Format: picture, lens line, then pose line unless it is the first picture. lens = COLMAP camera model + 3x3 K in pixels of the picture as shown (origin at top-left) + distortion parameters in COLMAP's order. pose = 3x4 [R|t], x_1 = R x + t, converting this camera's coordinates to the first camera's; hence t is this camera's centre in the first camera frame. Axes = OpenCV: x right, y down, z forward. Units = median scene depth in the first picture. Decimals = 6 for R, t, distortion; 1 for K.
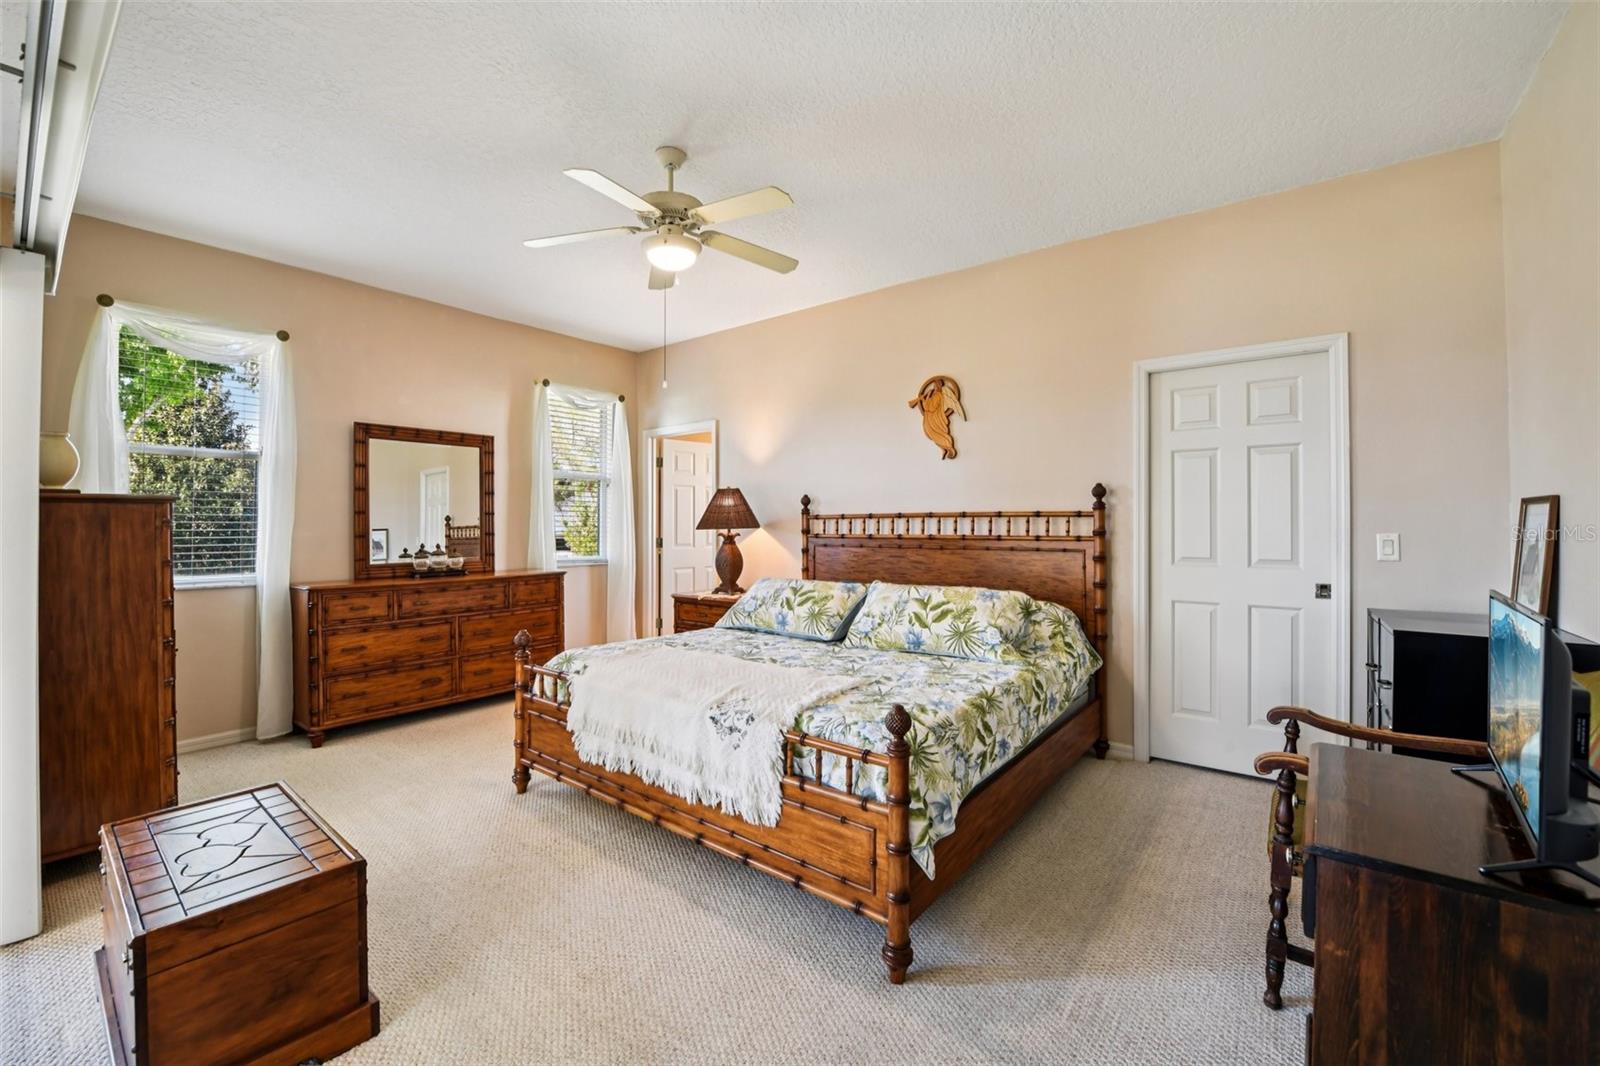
lens RADIAL K [[646.7, 0, 796.0], [0, 646.7, 520.4], [0, 0, 1]] dist [-0.016326, -0.000225]
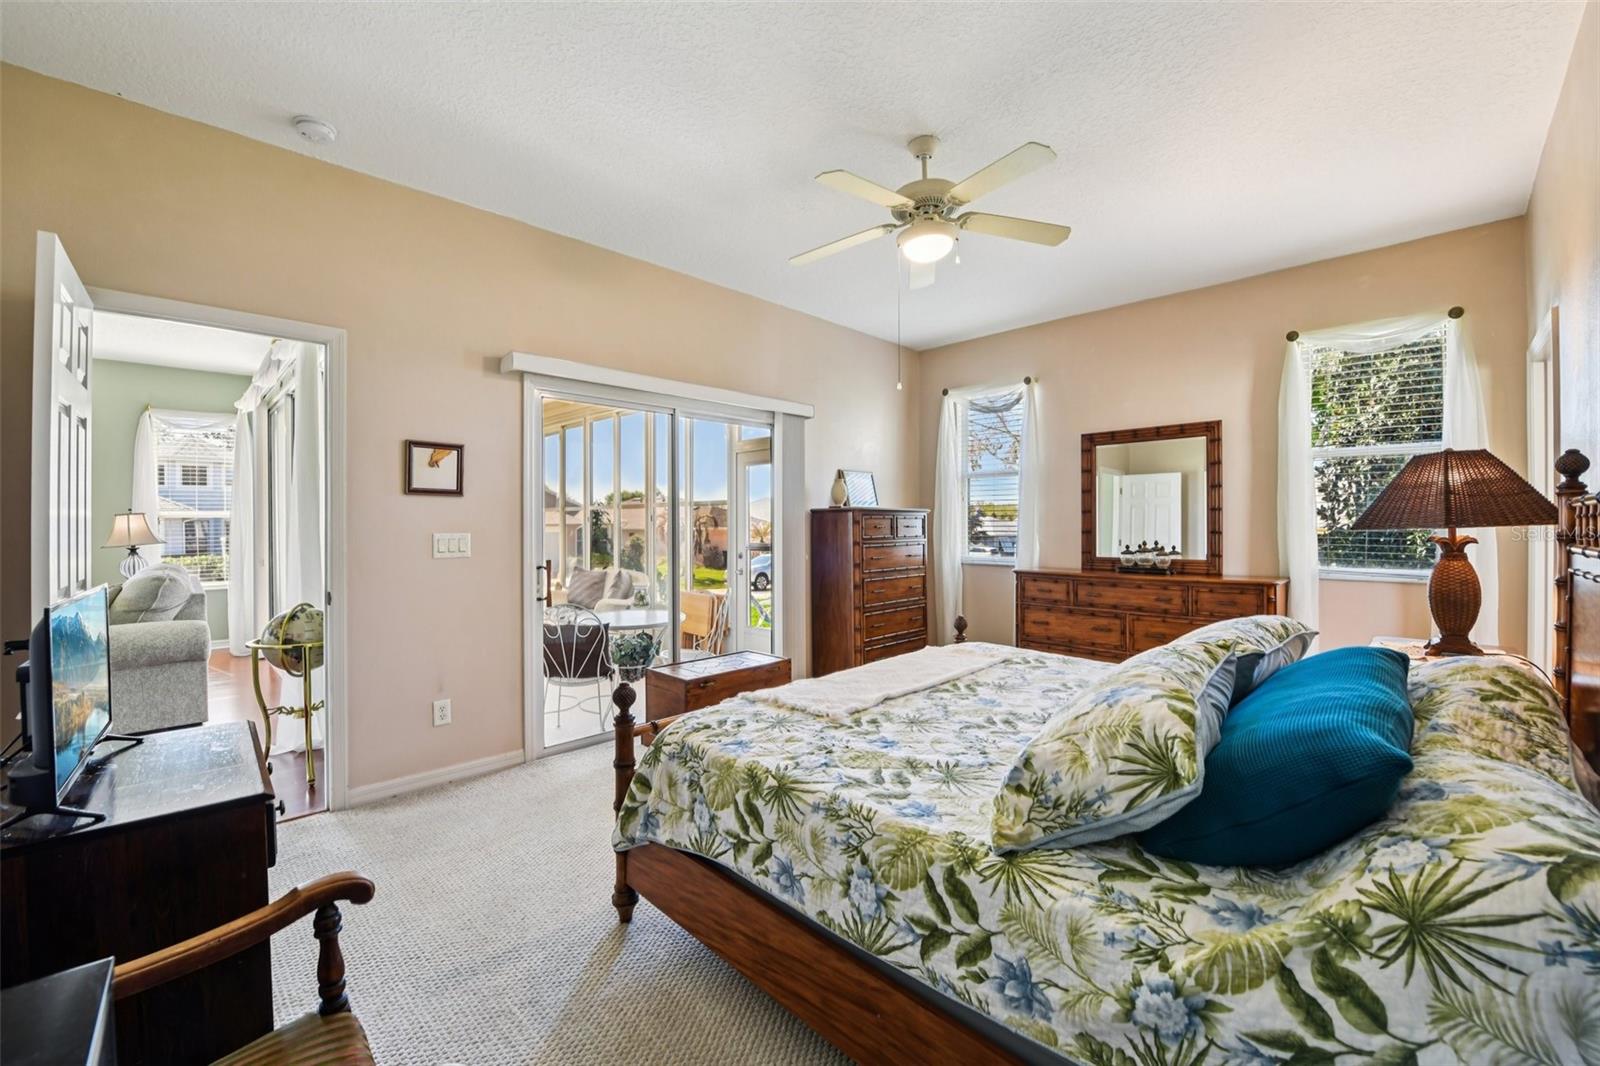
lens RADIAL K [[646.7, 0, 796.0], [0, 646.7, 520.4], [0, 0, 1]] dist [-0.016326, -0.000225]
pose [[-0.127860, -0.002804, -0.991788, 0.526267], [0.009504, 0.999947, -0.004052, 0.003391], [0.991747, -0.009944, -0.127826, 0.609202]]
